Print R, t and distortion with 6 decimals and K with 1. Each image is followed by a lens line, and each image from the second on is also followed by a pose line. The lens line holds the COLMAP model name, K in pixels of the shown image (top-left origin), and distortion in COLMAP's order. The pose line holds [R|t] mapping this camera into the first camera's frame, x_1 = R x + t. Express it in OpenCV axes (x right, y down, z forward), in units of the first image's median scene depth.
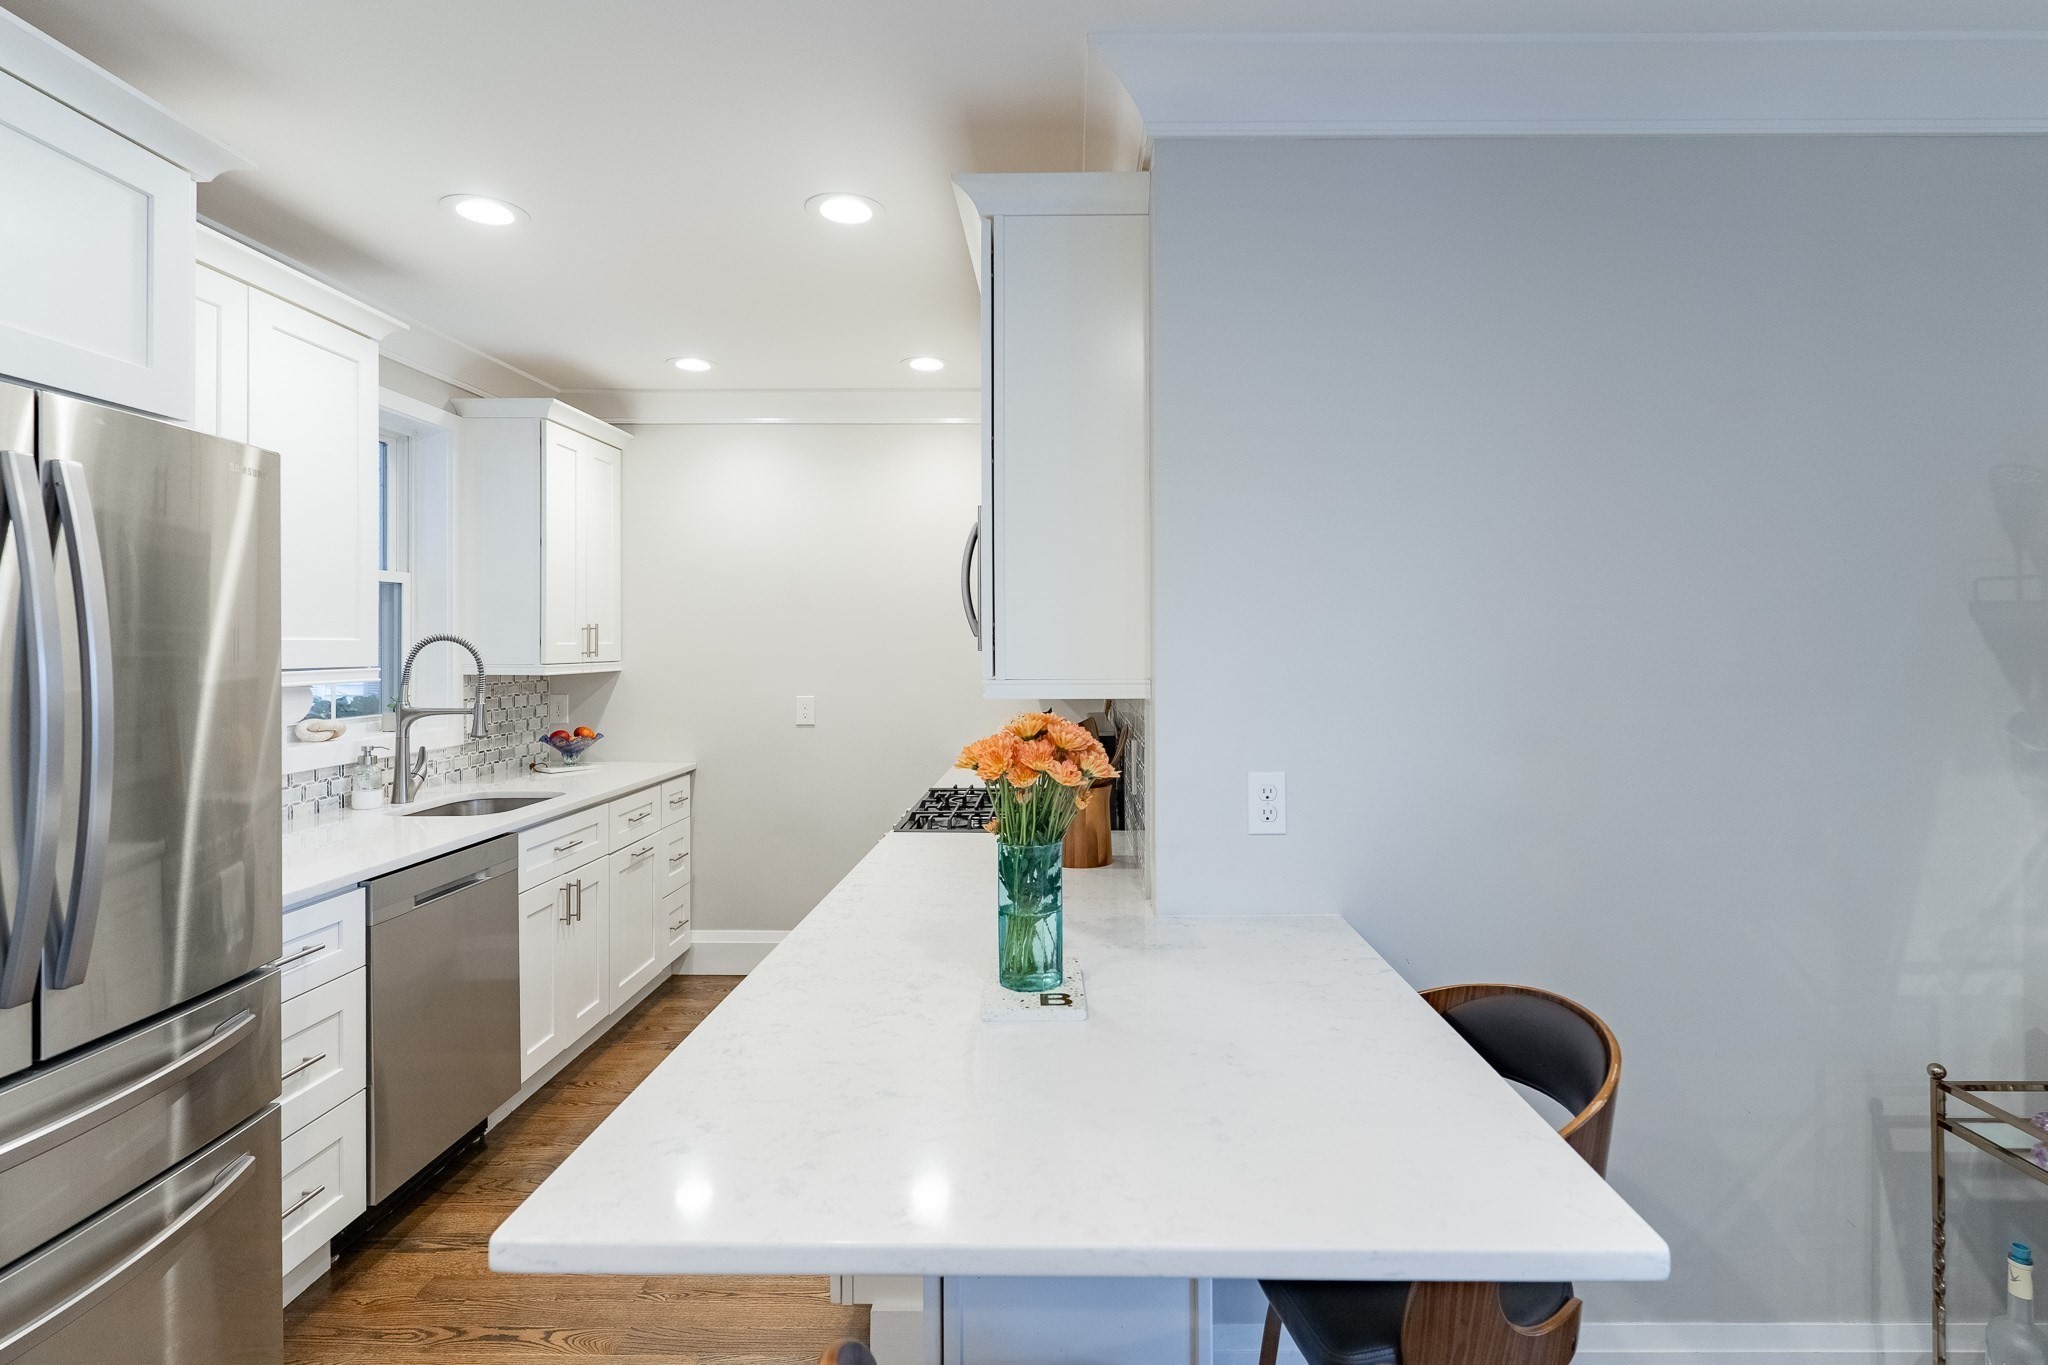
lens RADIAL K [[1002.1, 0, 1054.8], [0, 1002.1, 644.2], [0, 0, 1]] dist [0.001752, 0.001488]
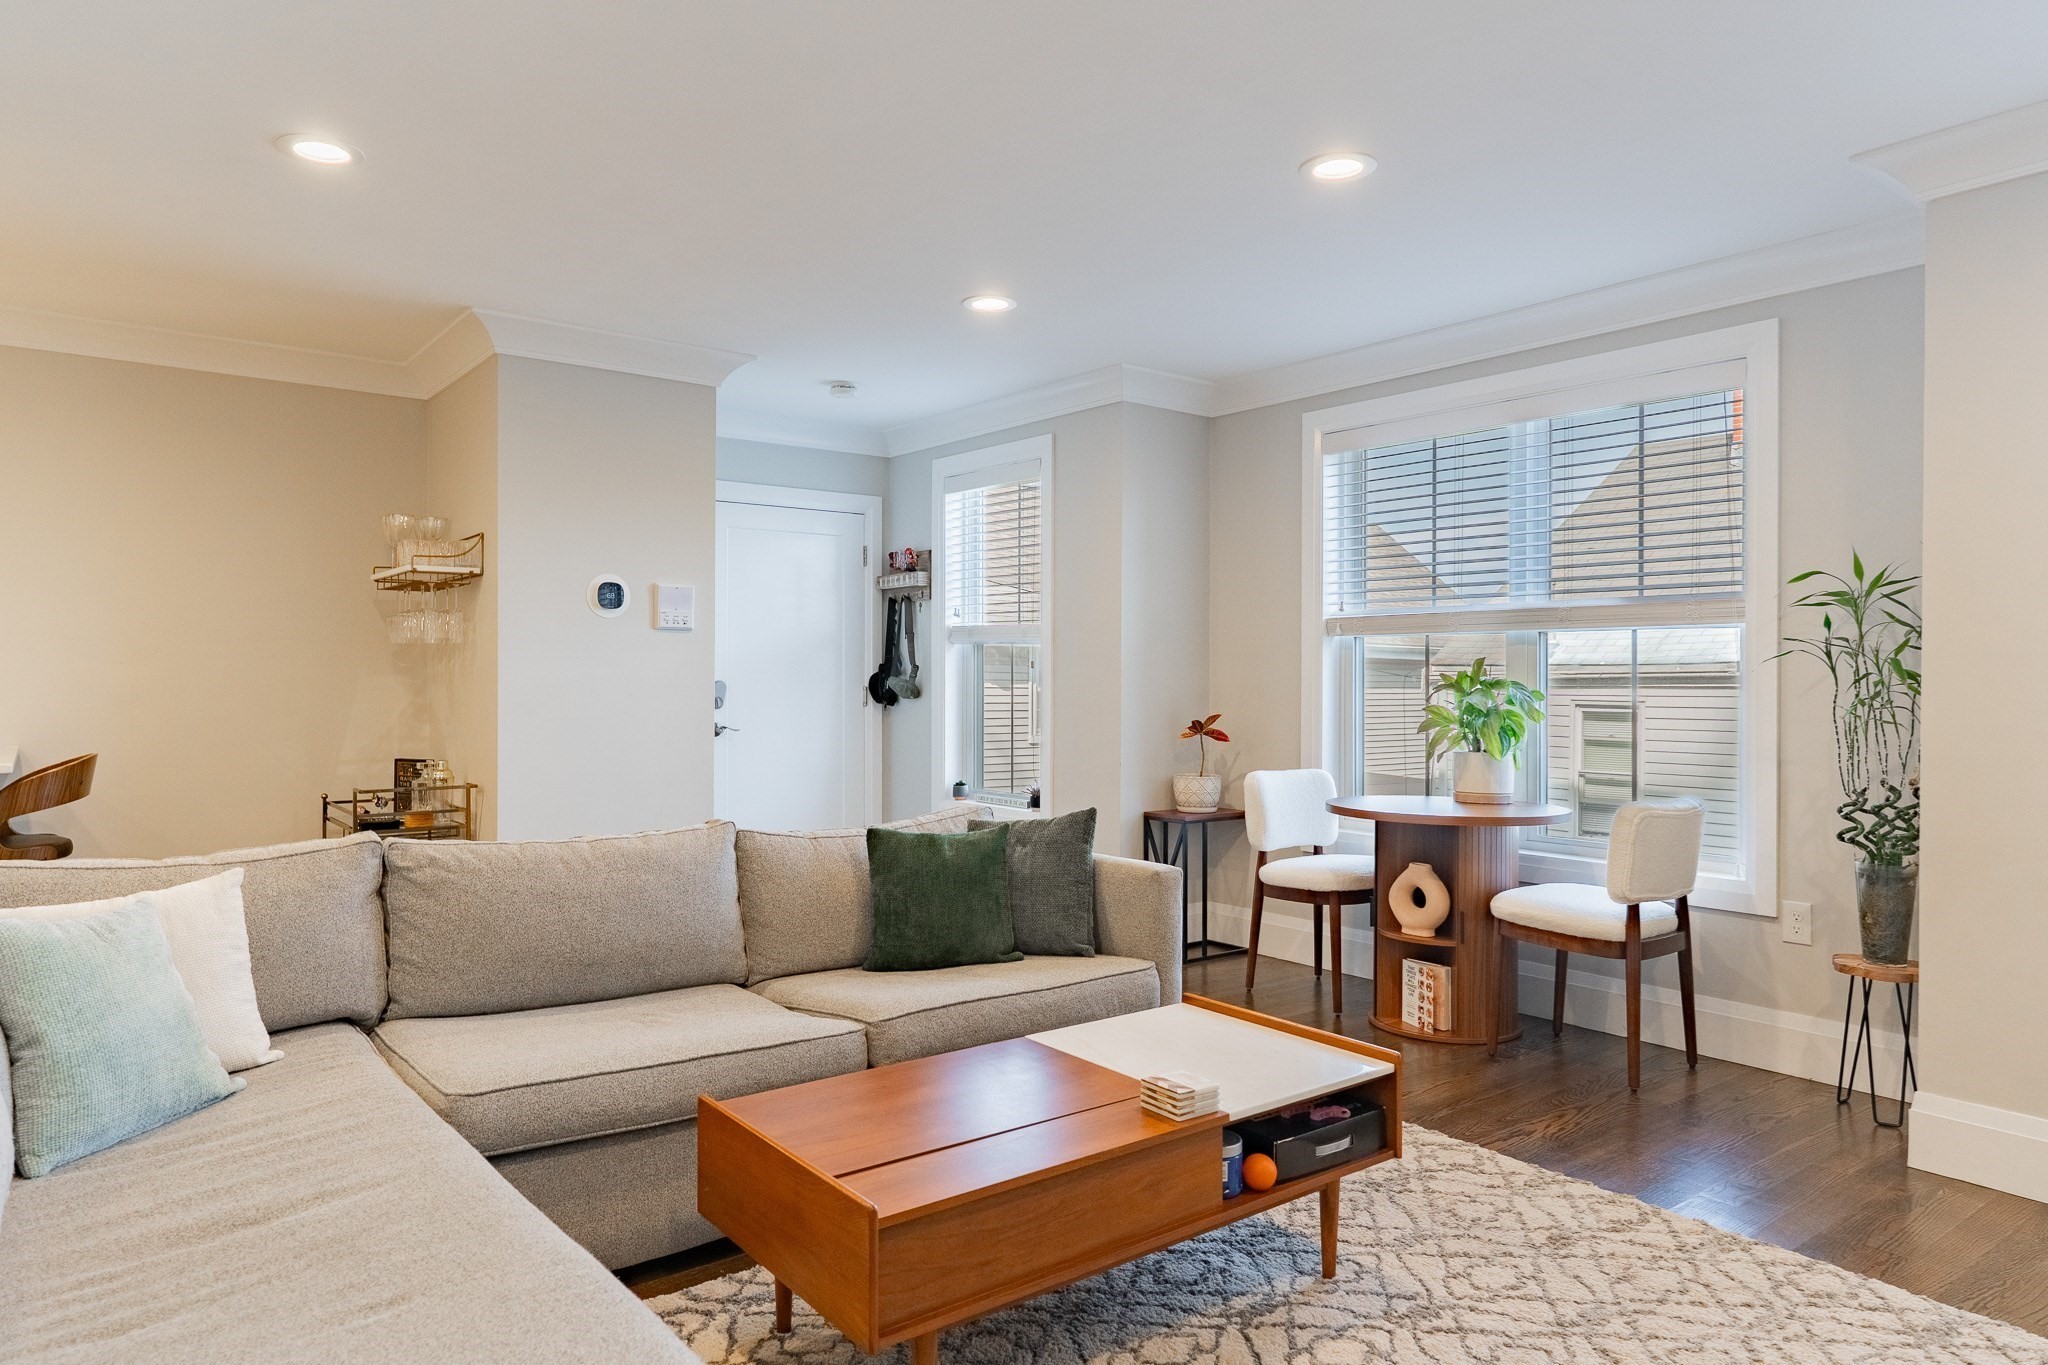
lens RADIAL K [[1258.4, 0, 1024.0], [0, 1258.4, 682.5], [0, 0, 1]] dist [0.002368, 0.002443]
pose [[0.780779, 0.001988, 0.624804, 0.155467], [-0.006956, 0.999961, 0.005510, 0.064122], [-0.624769, -0.008649, 0.780762, -1.154621]]
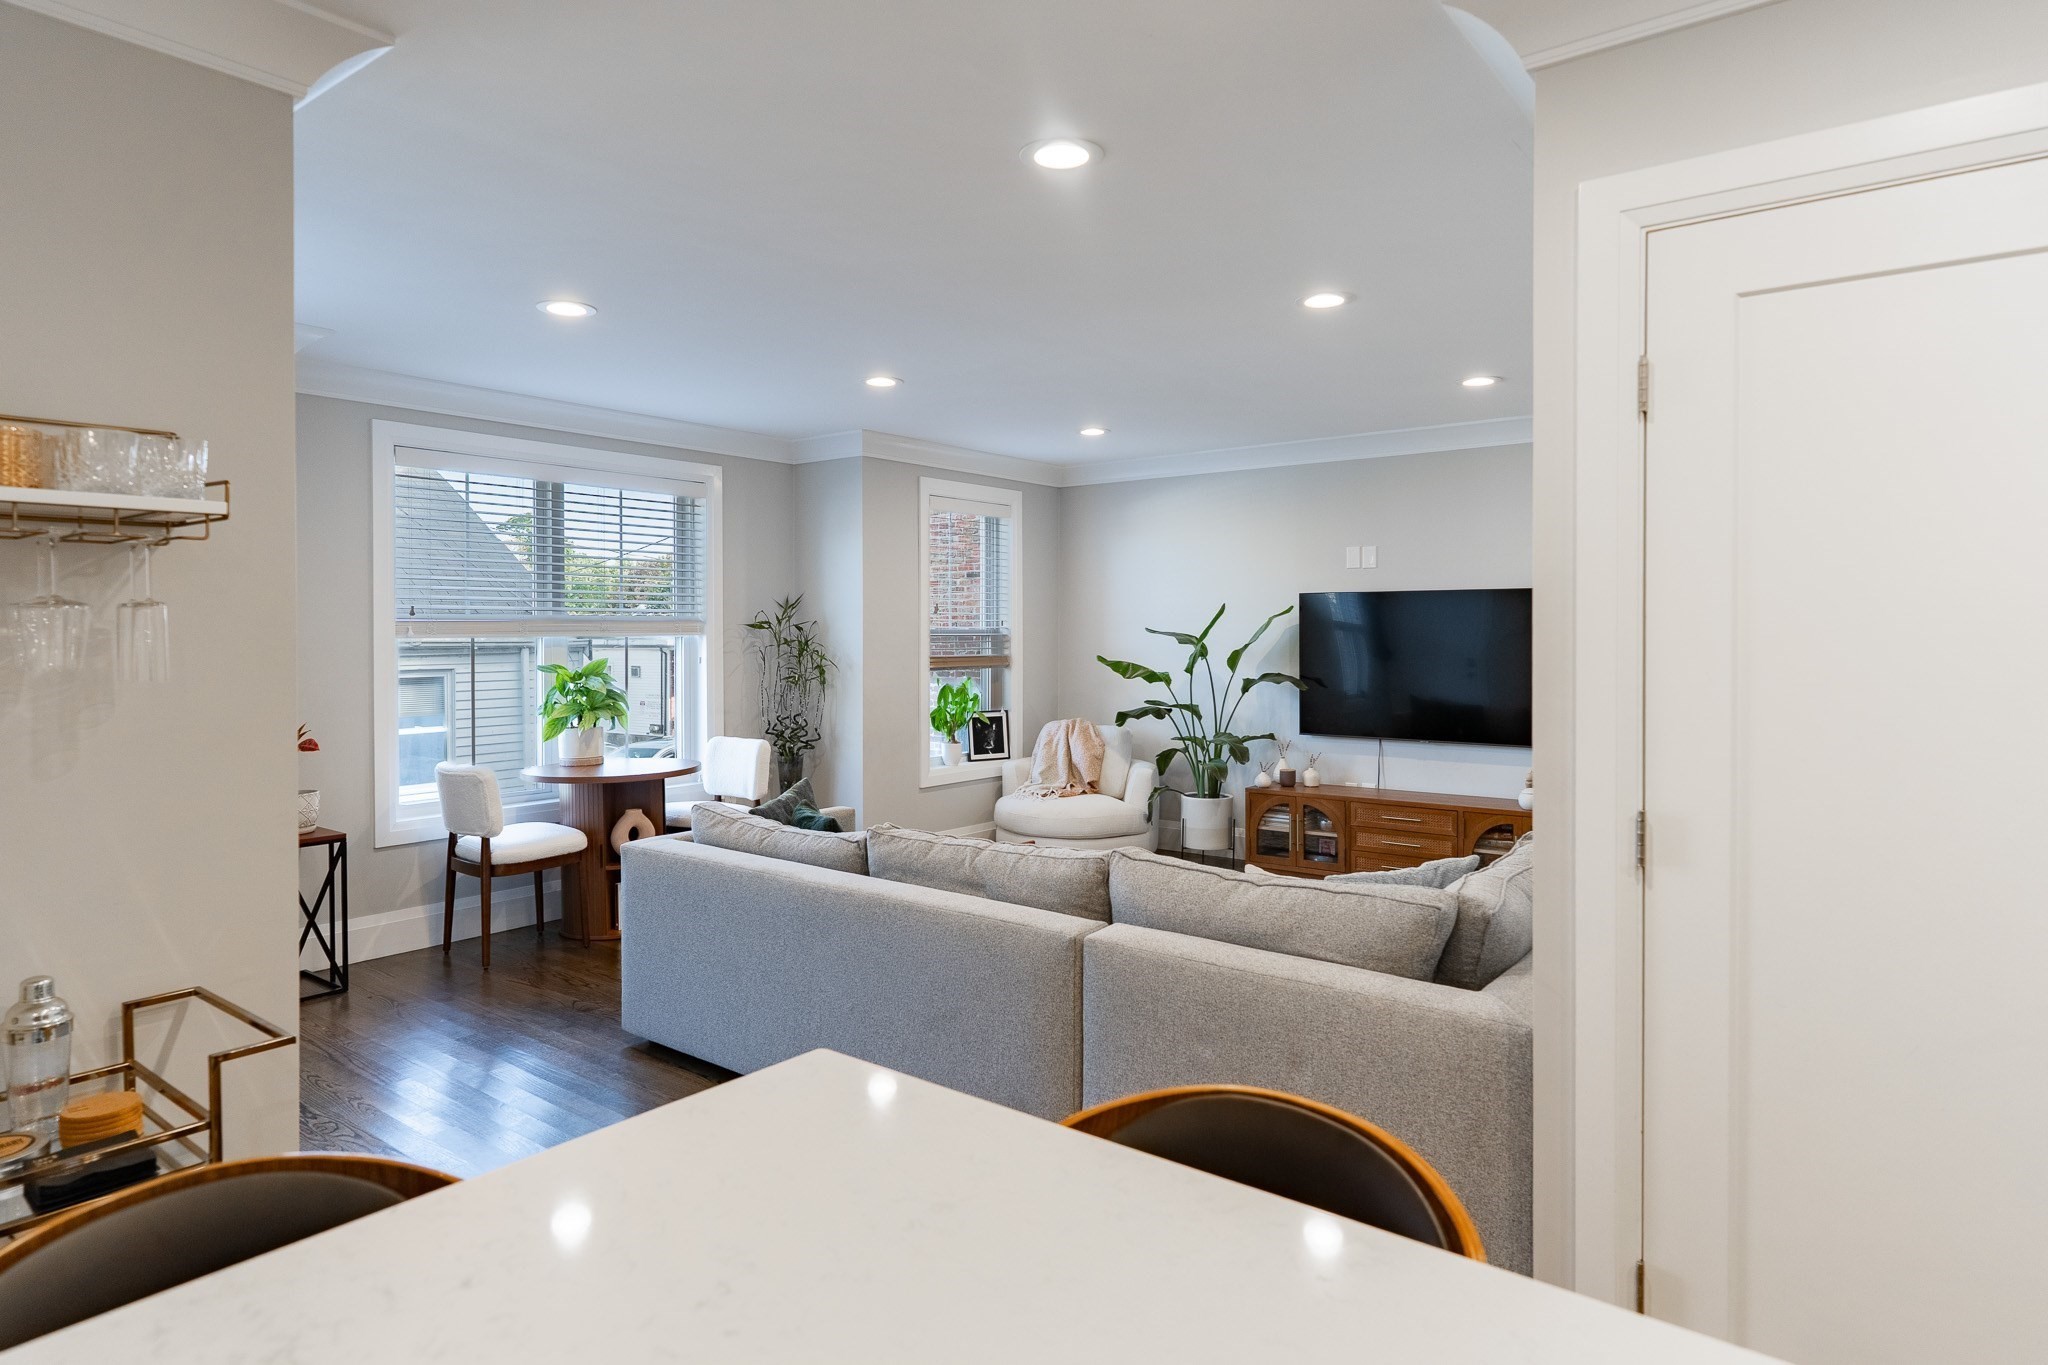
lens RADIAL K [[1185.4, 0, 1018.5], [0, 1185.4, 647.8], [0, 0, 1]] dist [-0.001329, -0.000253]
pose [[-0.788600, -0.005478, 0.614882, -0.163893], [0.002115, 0.999930, 0.011621, 0.010024], [-0.614903, 0.010464, -0.788534, 0.518304]]
